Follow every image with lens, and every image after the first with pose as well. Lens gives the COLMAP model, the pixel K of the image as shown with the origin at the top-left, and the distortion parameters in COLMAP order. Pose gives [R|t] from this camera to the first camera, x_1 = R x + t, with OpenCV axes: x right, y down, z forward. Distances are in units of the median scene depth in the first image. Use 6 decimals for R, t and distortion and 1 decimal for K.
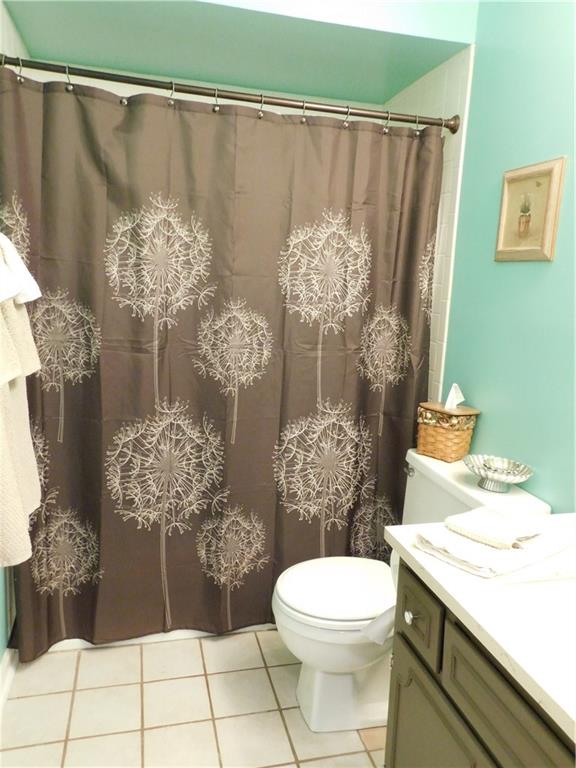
lens RADIAL K [[597.5, 0, 288.0], [0, 597.5, 384.0], [0, 0, 1]] dist [0.031621, 0.000595]
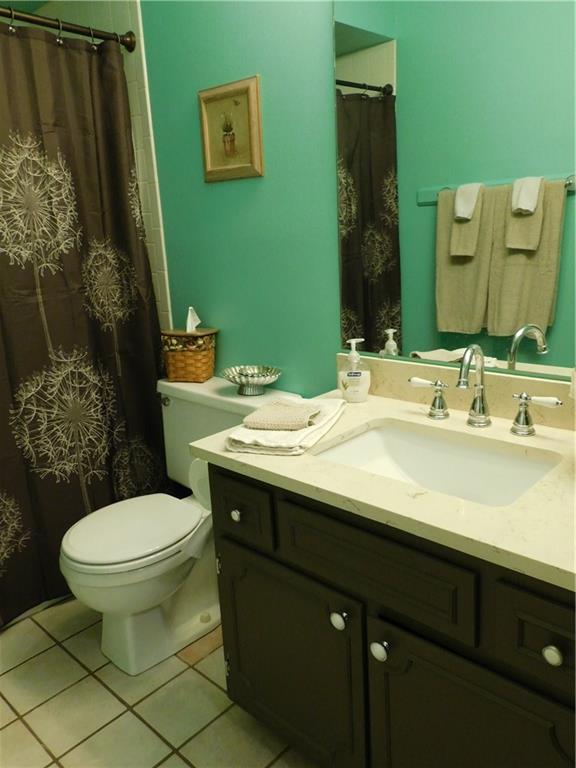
lens RADIAL K [[597.5, 0, 288.0], [0, 597.5, 384.0], [0, 0, 1]] dist [0.031621, 0.000595]
pose [[0.838990, -0.216742, 0.499117, -0.115620], [0.176170, 0.976040, 0.127713, 0.025234], [-0.514839, -0.019221, 0.857071, 0.030702]]
